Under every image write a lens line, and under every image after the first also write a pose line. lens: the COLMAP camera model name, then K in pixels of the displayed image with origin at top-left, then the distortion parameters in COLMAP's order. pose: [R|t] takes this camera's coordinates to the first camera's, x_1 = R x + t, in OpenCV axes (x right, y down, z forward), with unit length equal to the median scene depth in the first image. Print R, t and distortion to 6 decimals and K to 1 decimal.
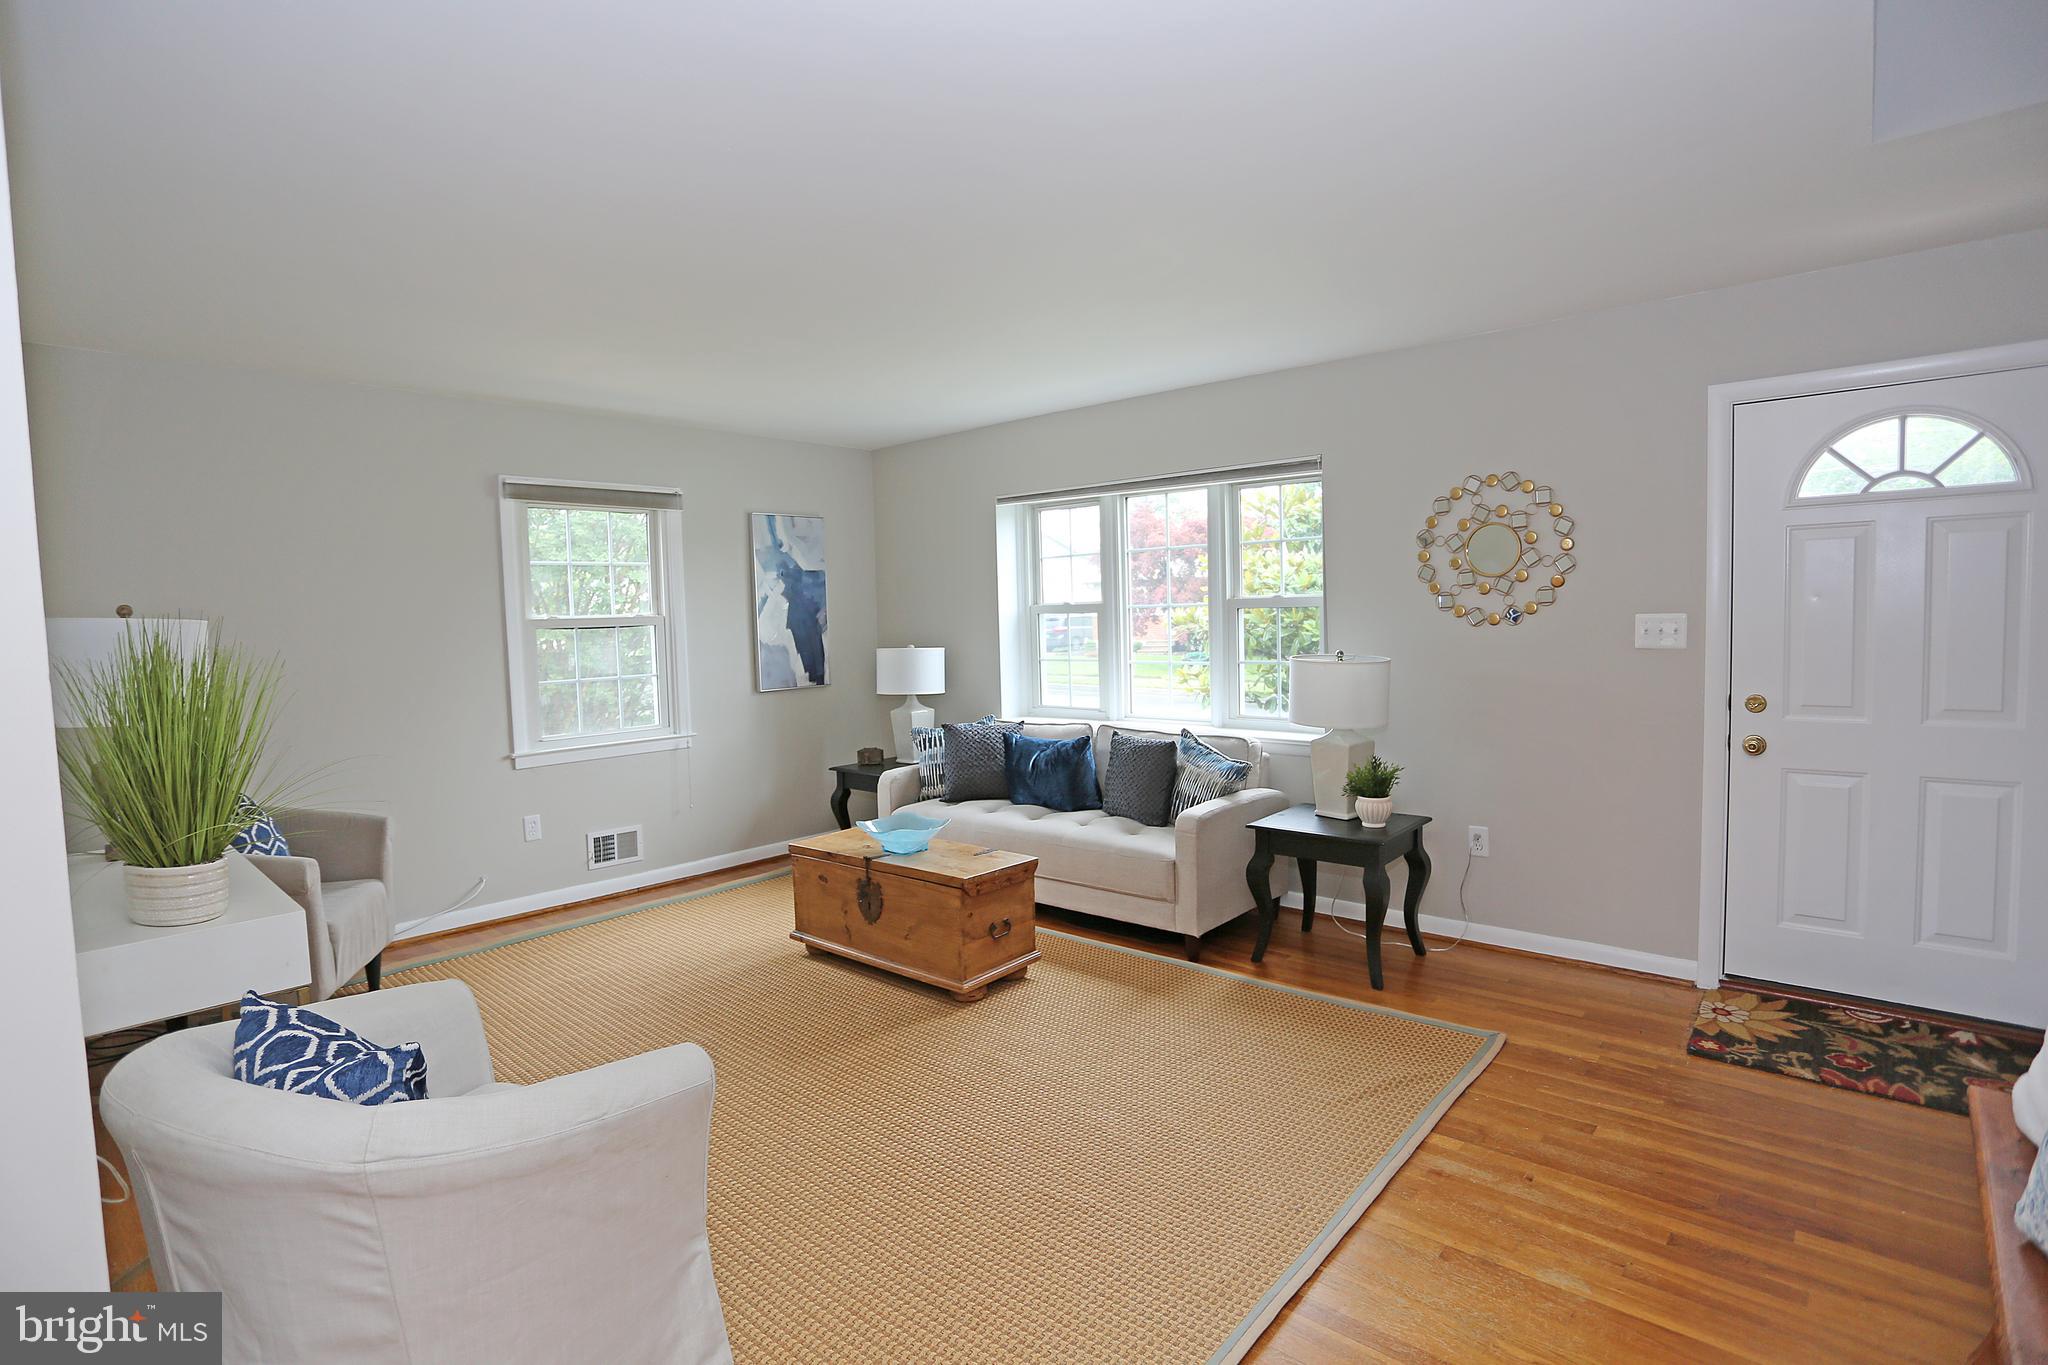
lens RADIAL K [[998.6, 0, 1015.3], [0, 998.6, 671.2], [0, 0, 1]] dist [-0.057655, 0.016205]
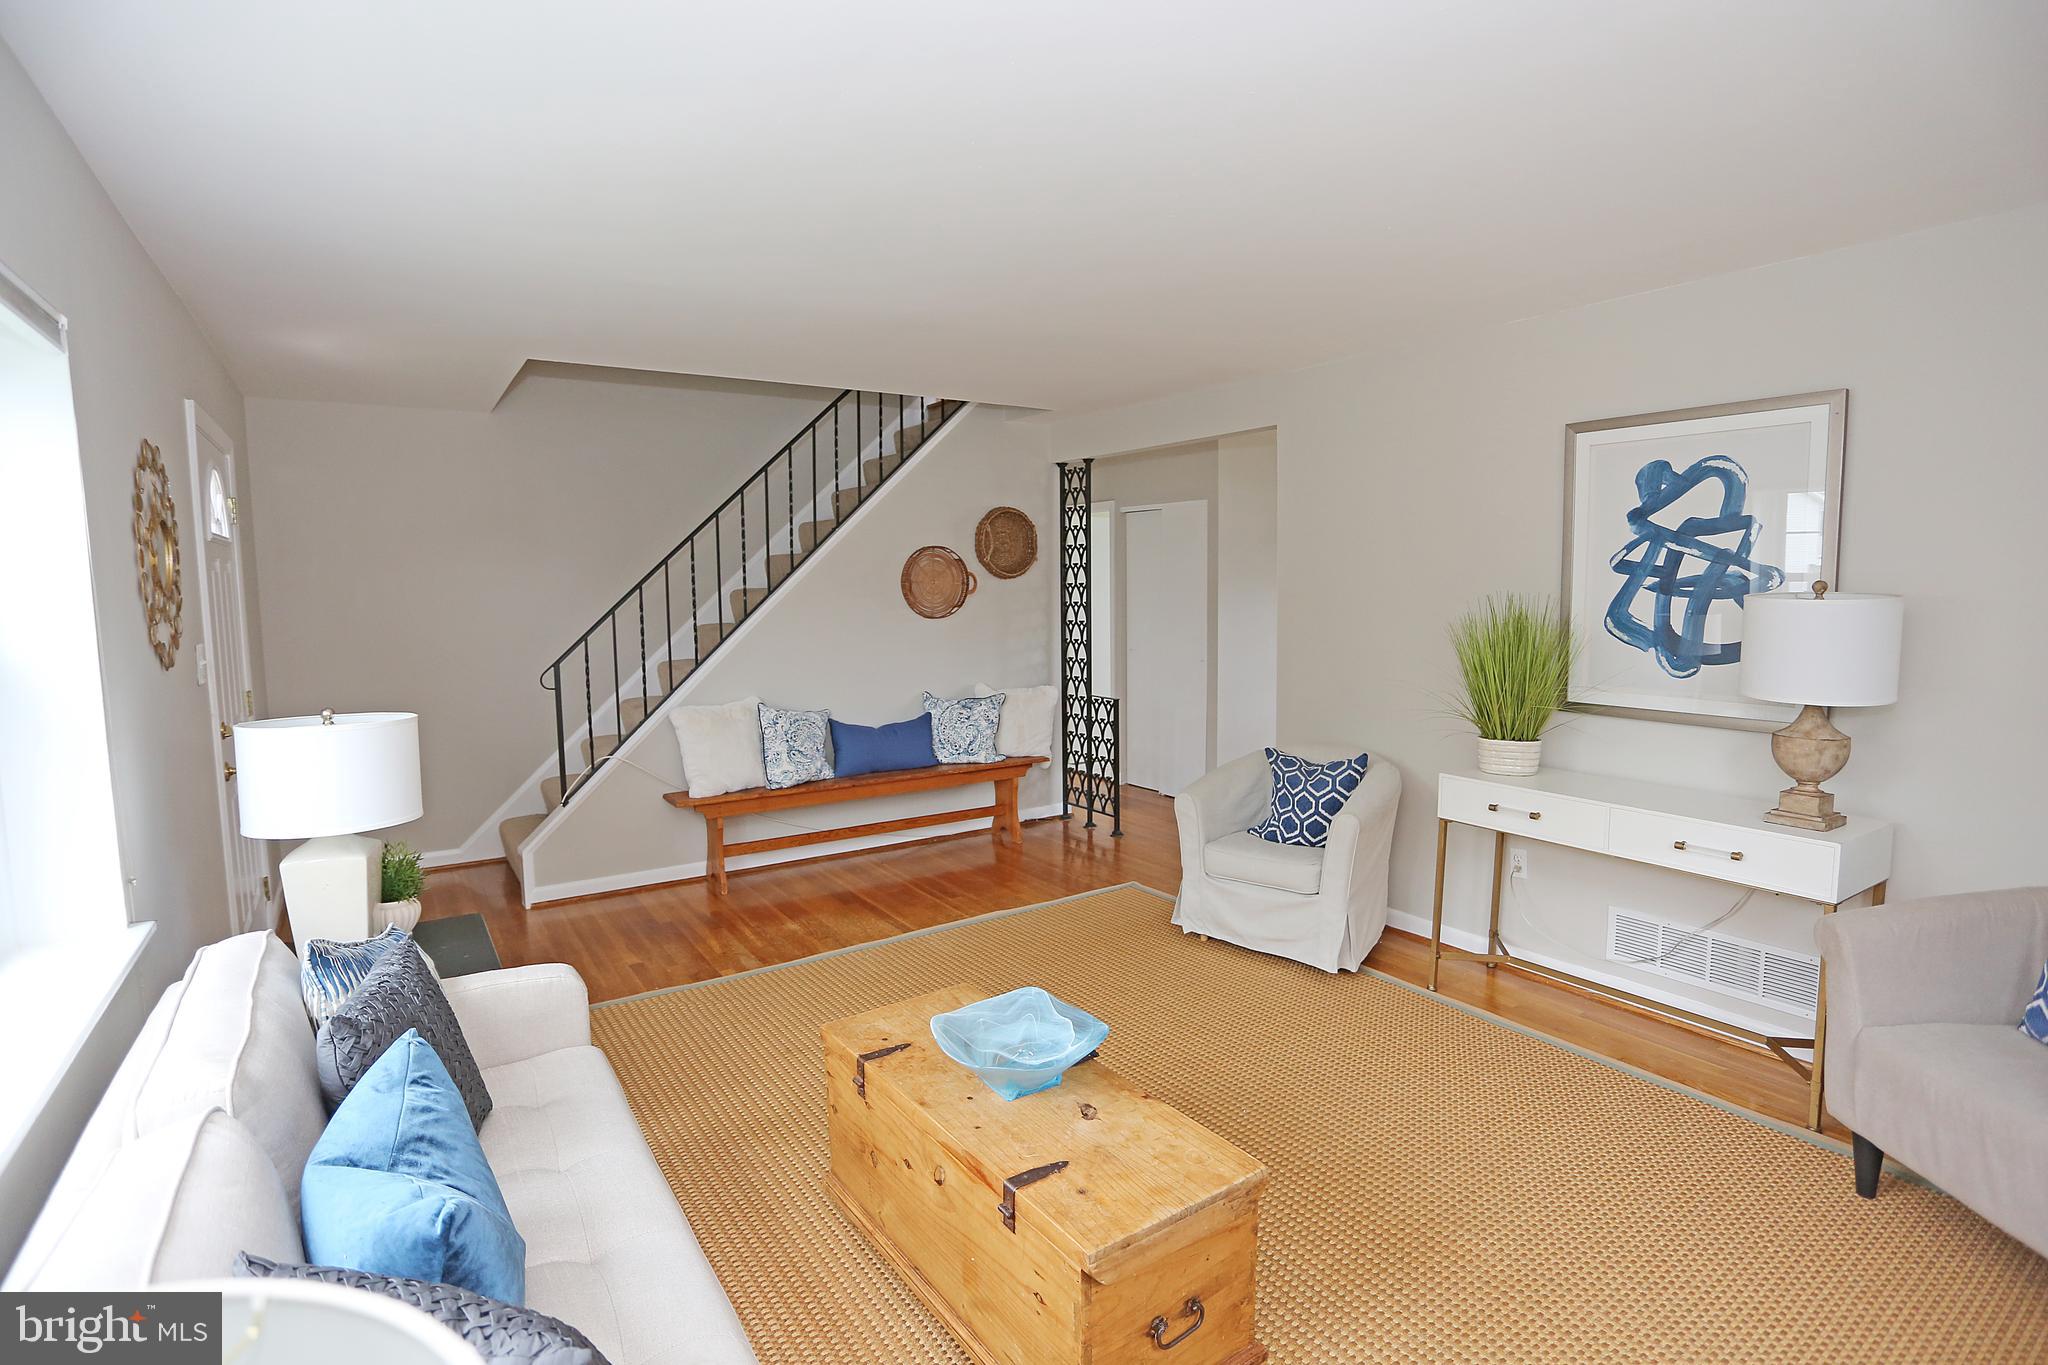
lens RADIAL K [[998.6, 0, 1018.3], [0, 998.6, 683.0], [0, 0, 1]] dist [-0.057655, 0.016205]
pose [[-0.966853, 0.009850, 0.255145, -0.242408], [0.049977, 0.987228, 0.151270, -0.104013], [-0.250397, 0.159007, -0.954996, 1.443802]]
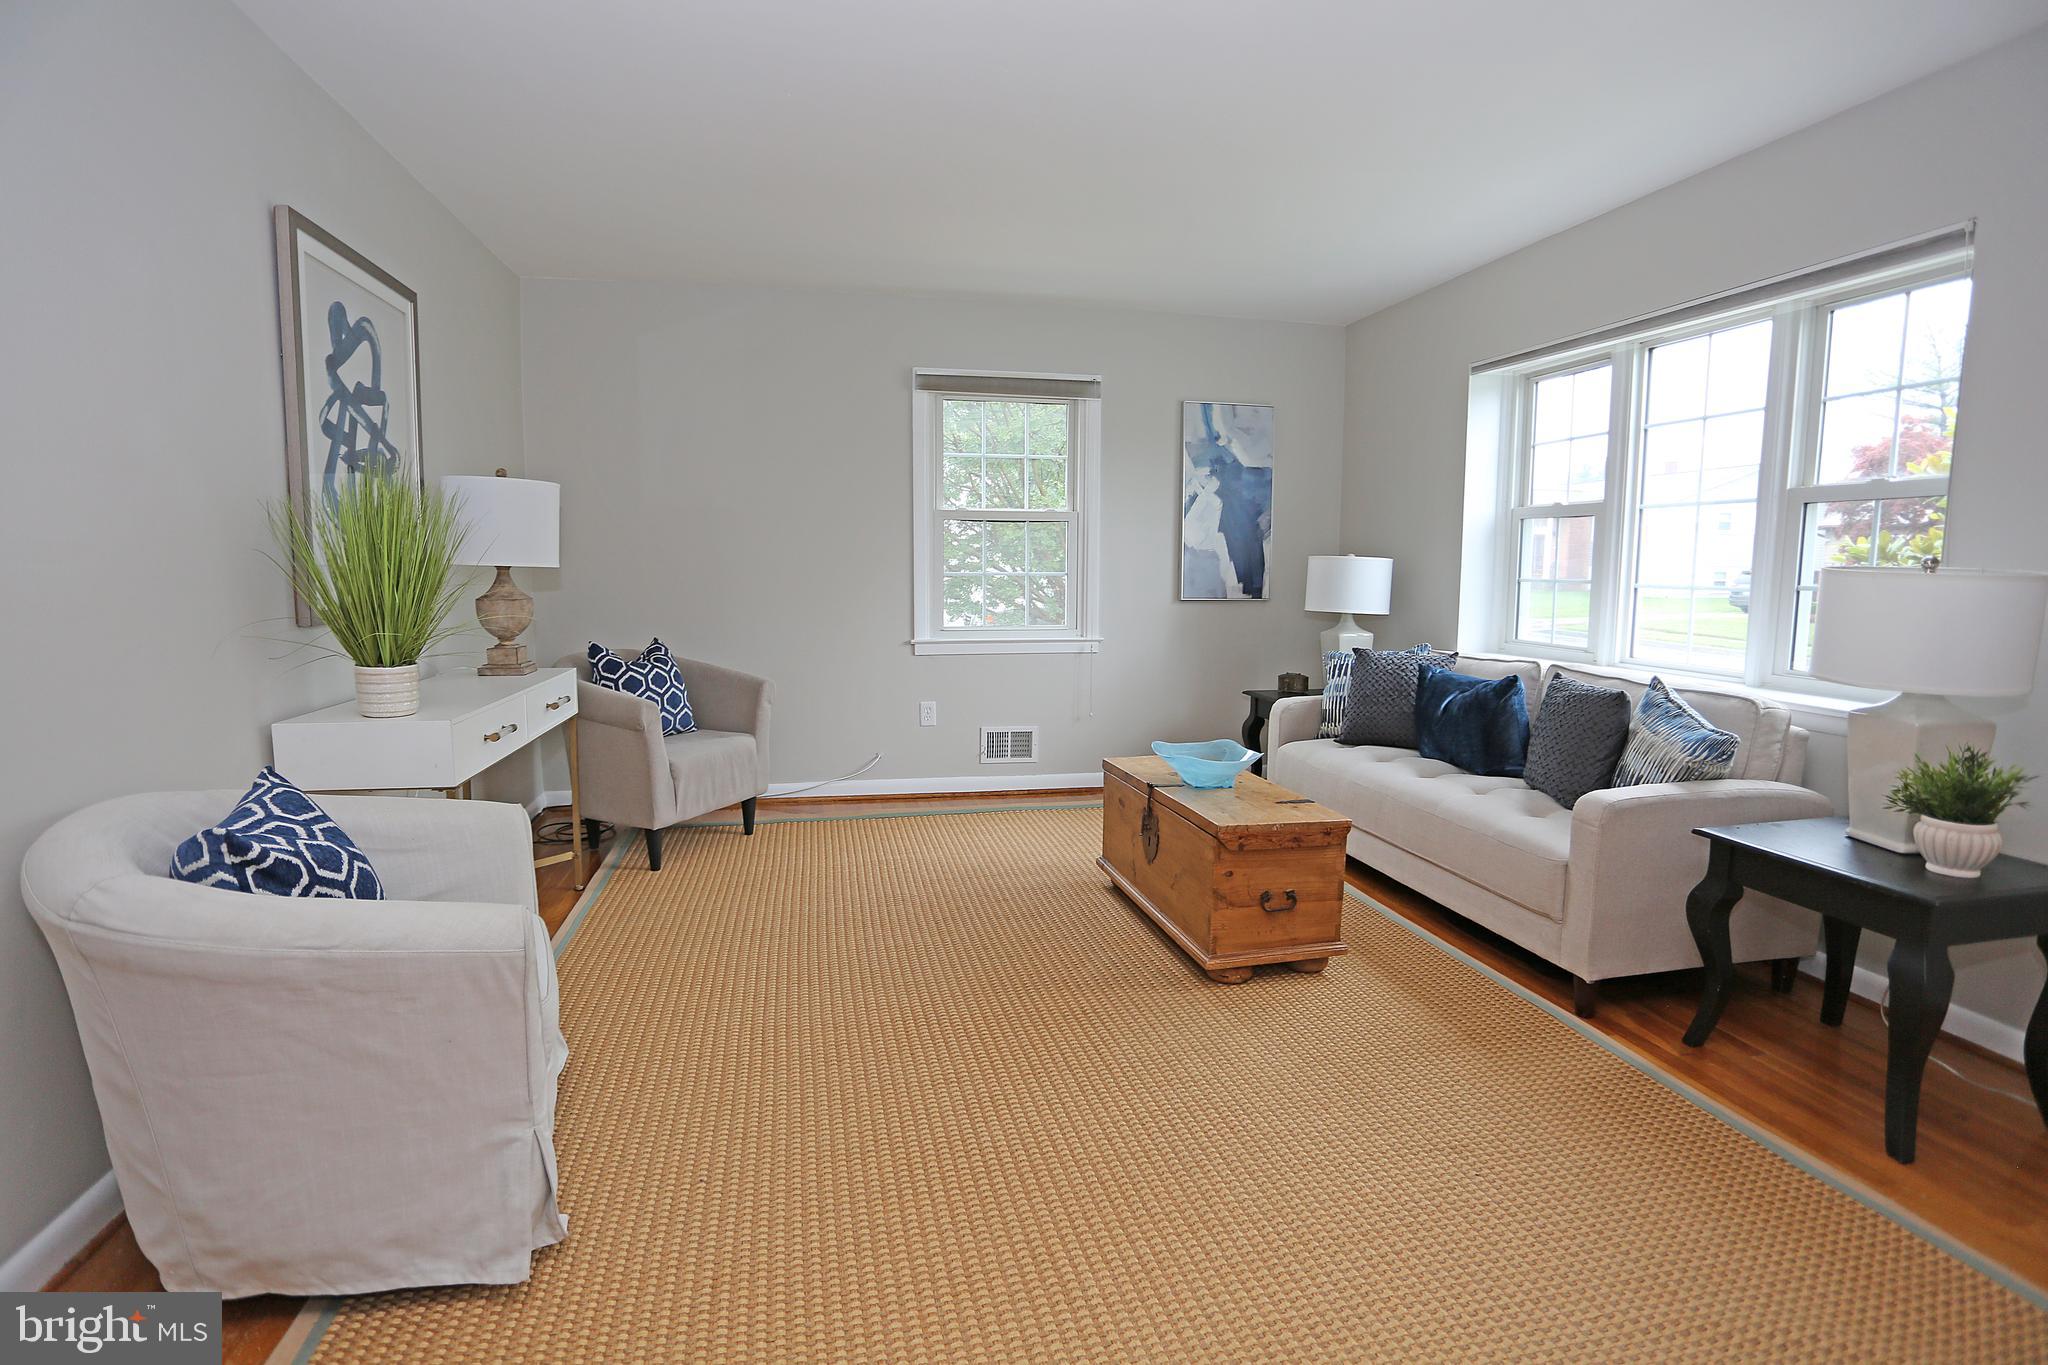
lens RADIAL K [[998.6, 0, 1023.9], [0, 998.6, 671.6], [0, 0, 1]] dist [-0.057655, 0.016205]
pose [[0.808657, 0.095730, -0.580439, 0.230337], [-0.061712, 0.995031, 0.078131, 0.032778], [0.585035, -0.027361, 0.810547, 0.248936]]
